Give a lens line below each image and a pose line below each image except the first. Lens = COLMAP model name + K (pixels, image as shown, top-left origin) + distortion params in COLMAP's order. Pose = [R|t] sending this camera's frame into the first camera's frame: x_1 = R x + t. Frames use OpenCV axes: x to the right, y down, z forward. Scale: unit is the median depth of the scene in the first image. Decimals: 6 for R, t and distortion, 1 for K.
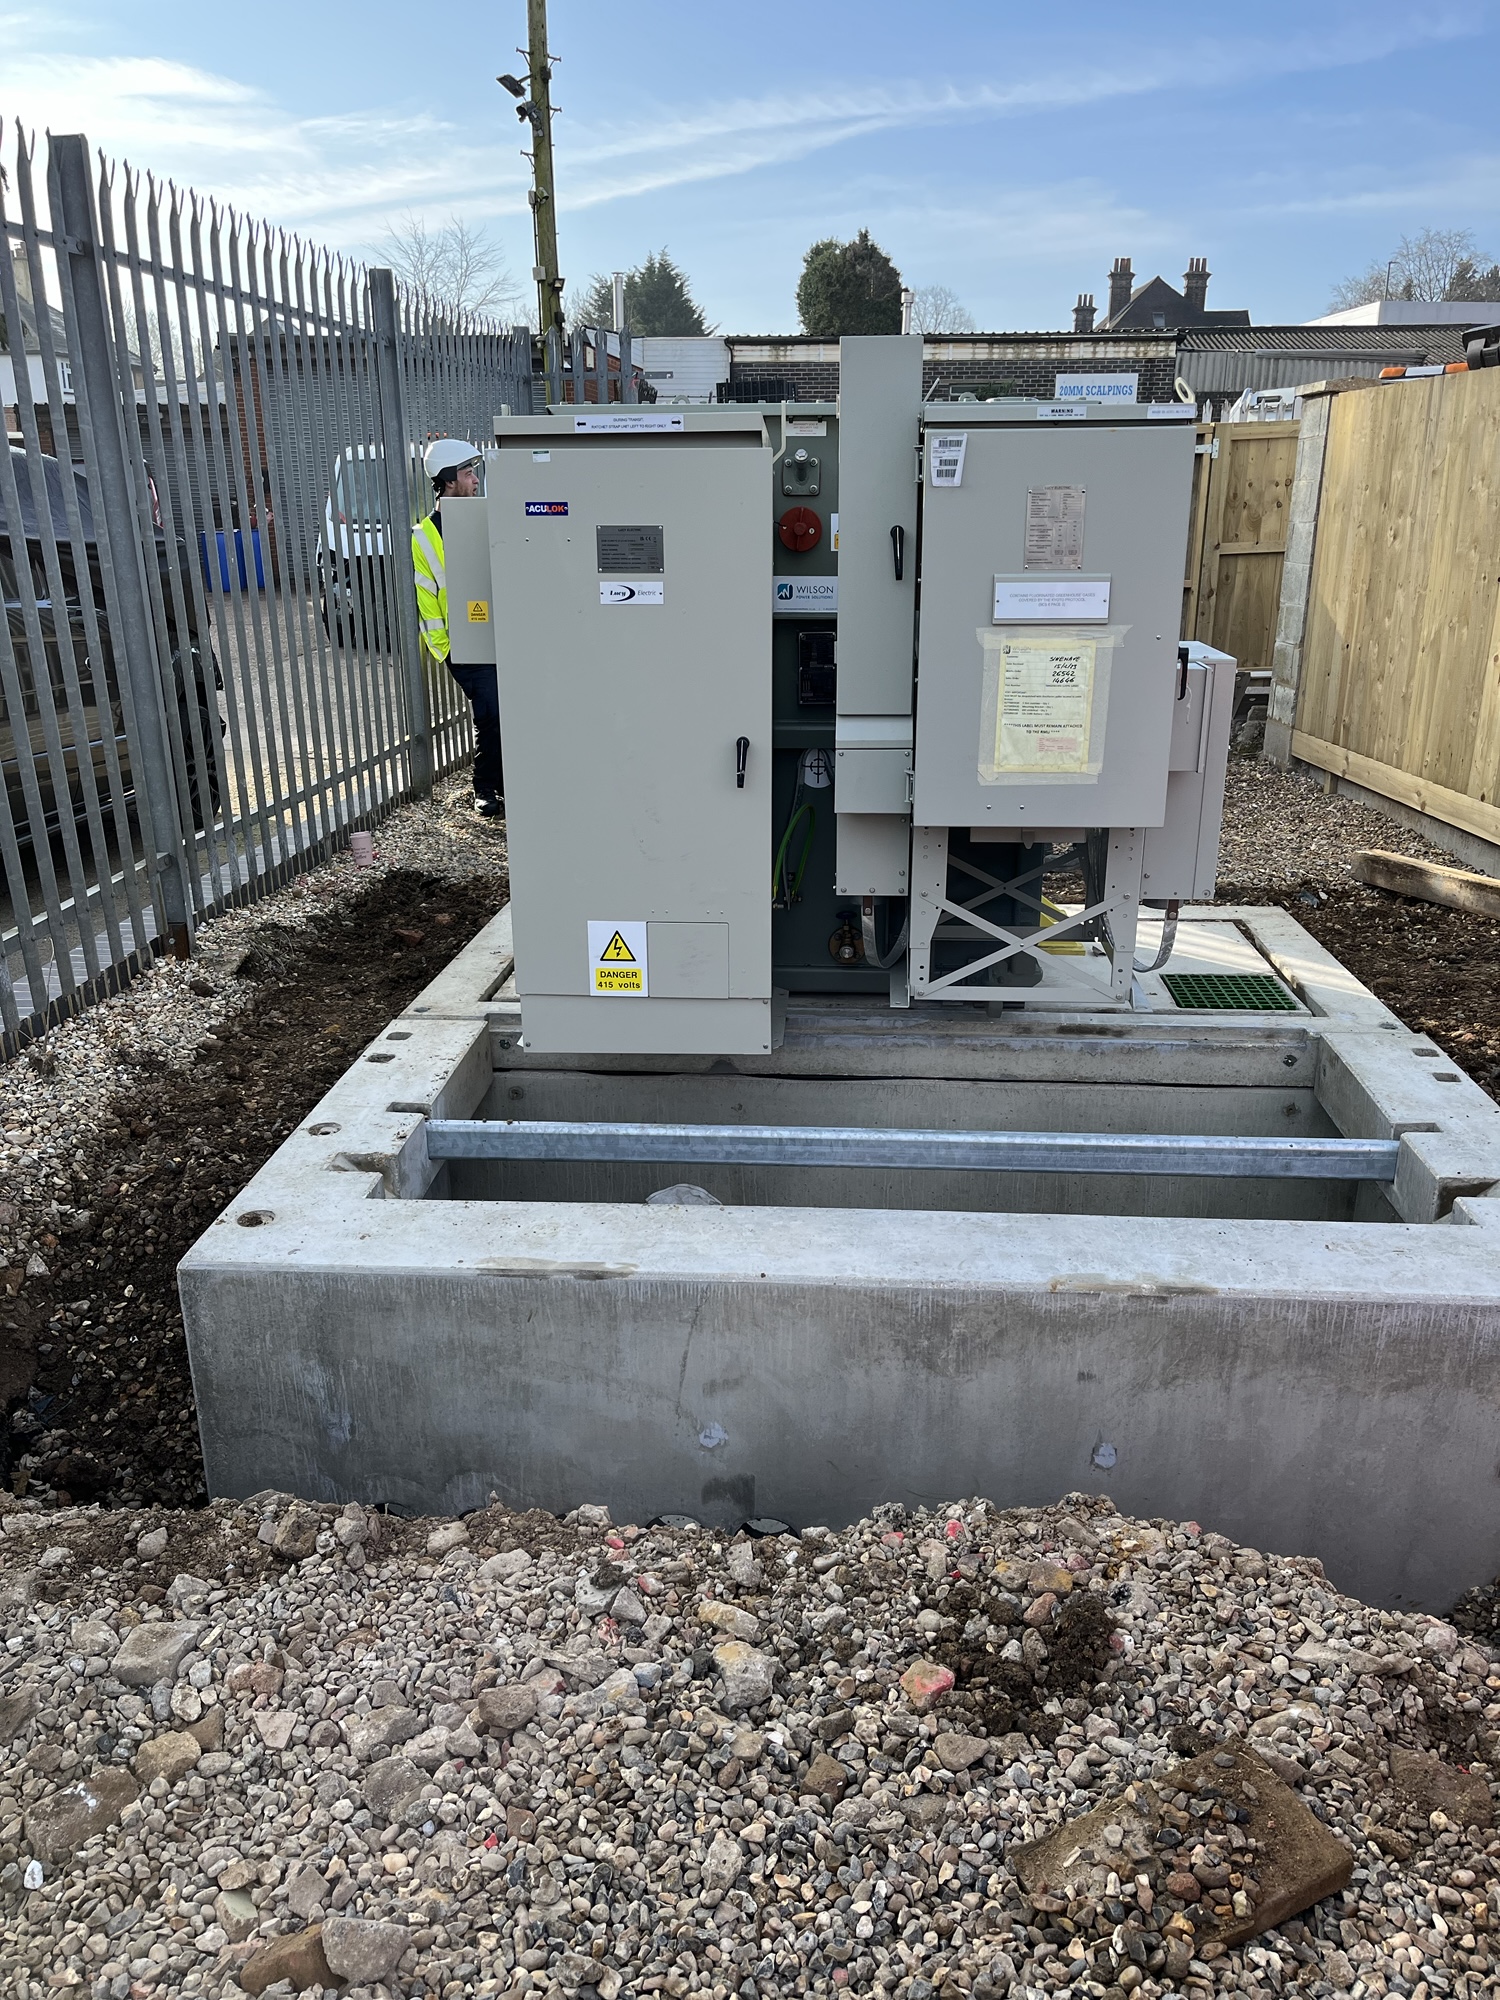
lens RADIAL K [[1498.1, 0, 748.6], [0, 1498.1, 1013.3], [0, 0, 1]] dist [0.012608, -0.007341]
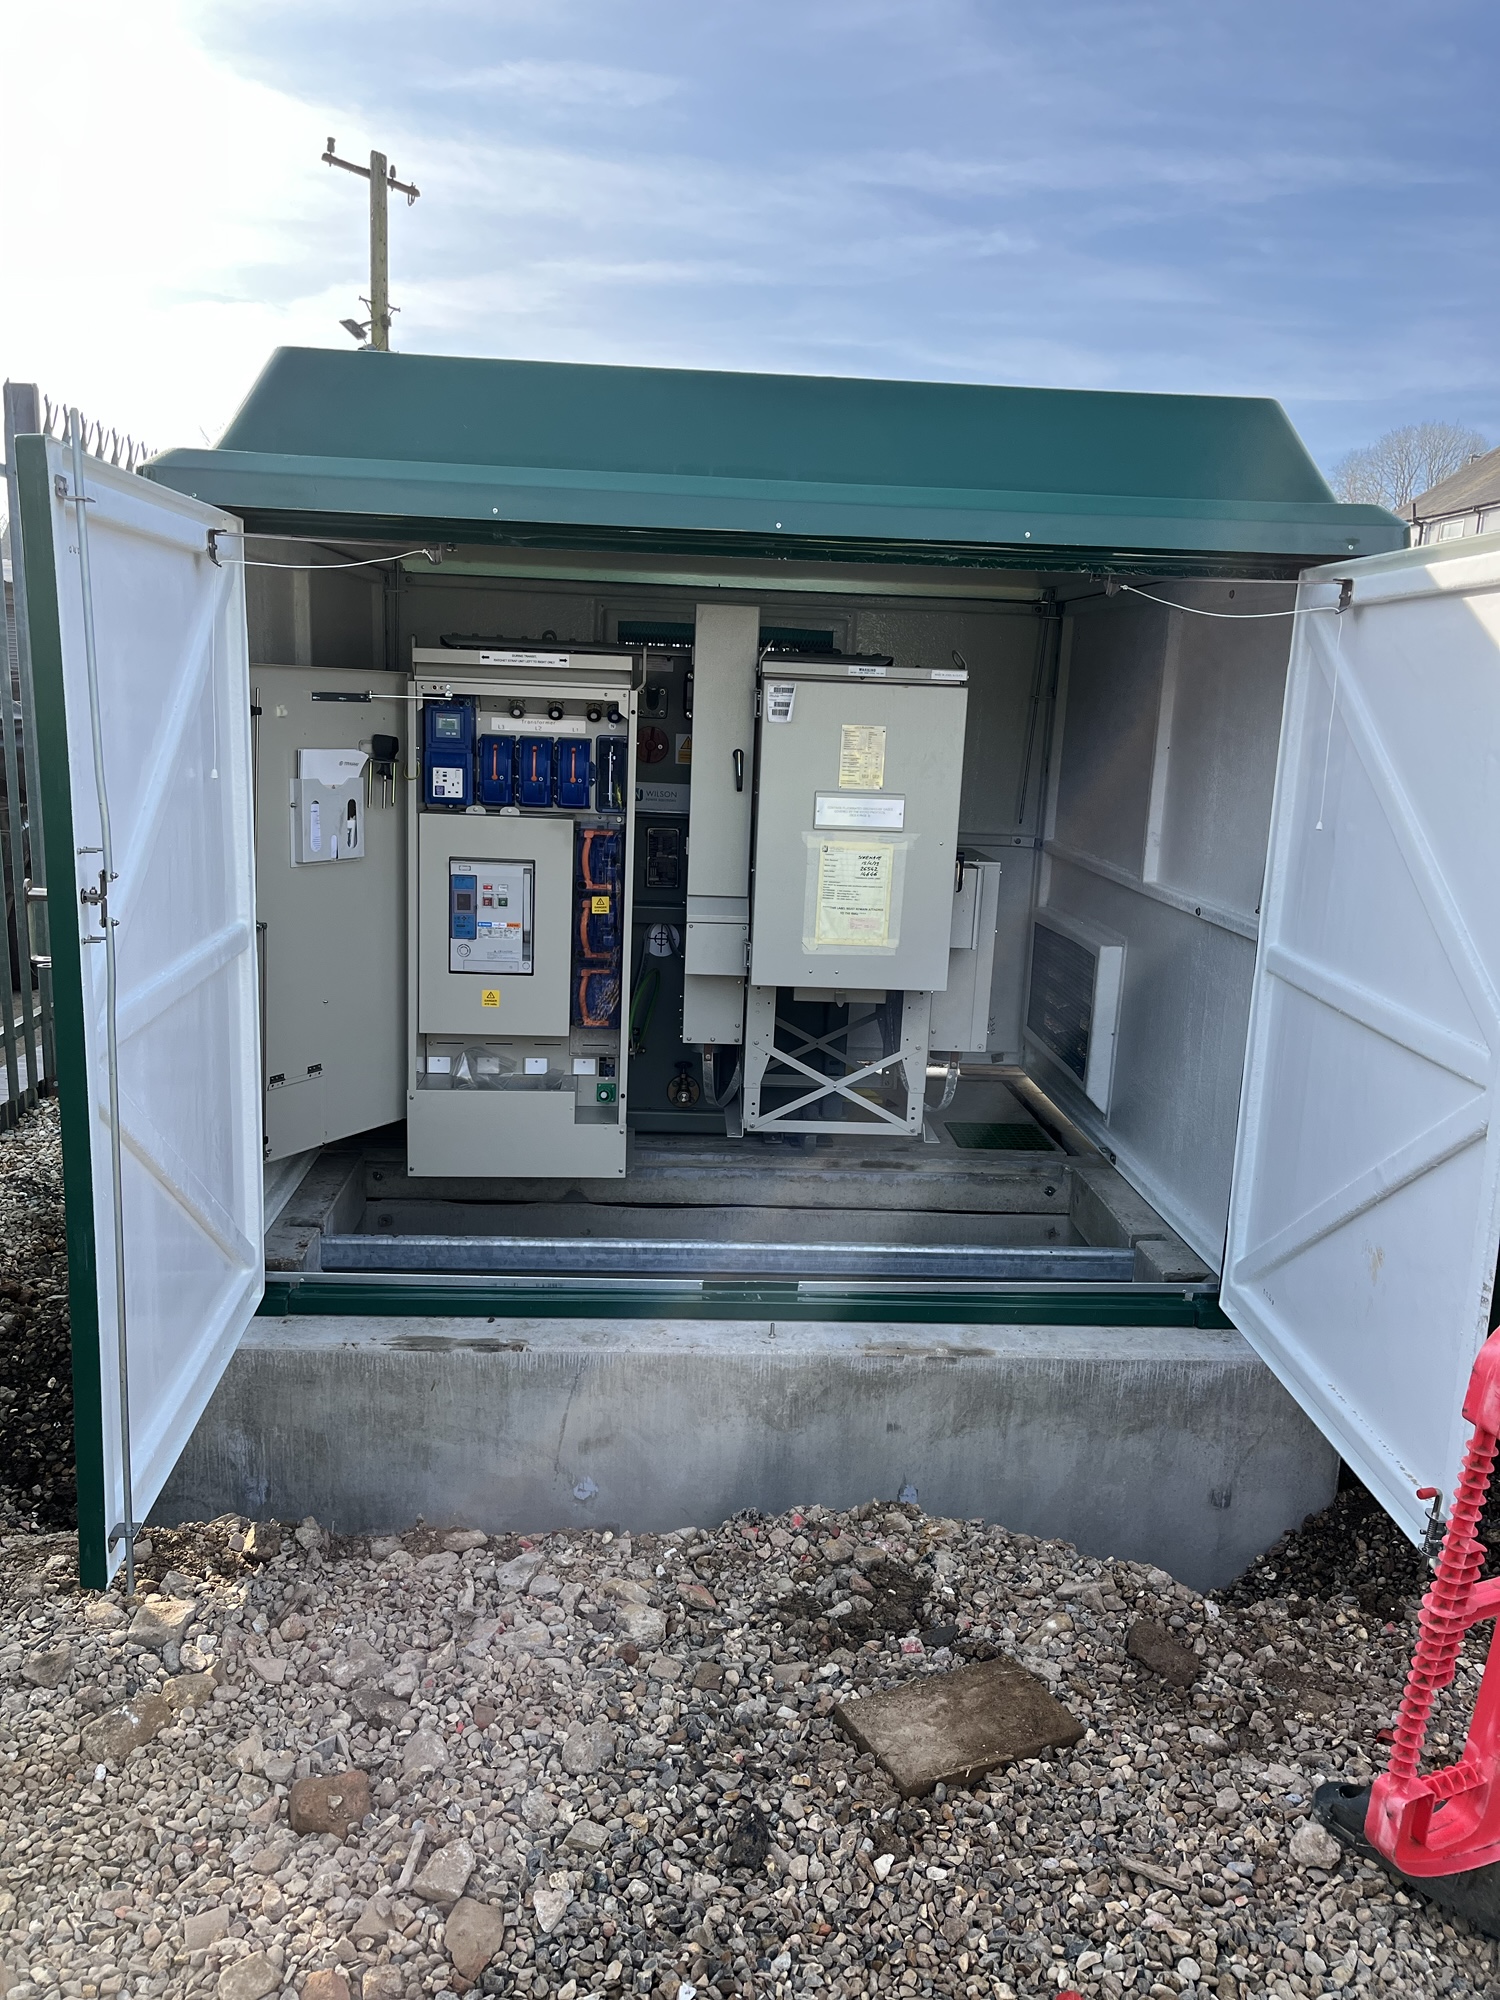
lens RADIAL K [[1498.1, 0, 748.6], [0, 1498.1, 1013.3], [0, 0, 1]] dist [0.012608, -0.007341]
pose [[0.989738, 0.020856, 0.141366, -0.066269], [-0.003081, 0.992176, -0.124809, 0.052346], [-0.142863, 0.123092, 0.982058, -0.210419]]
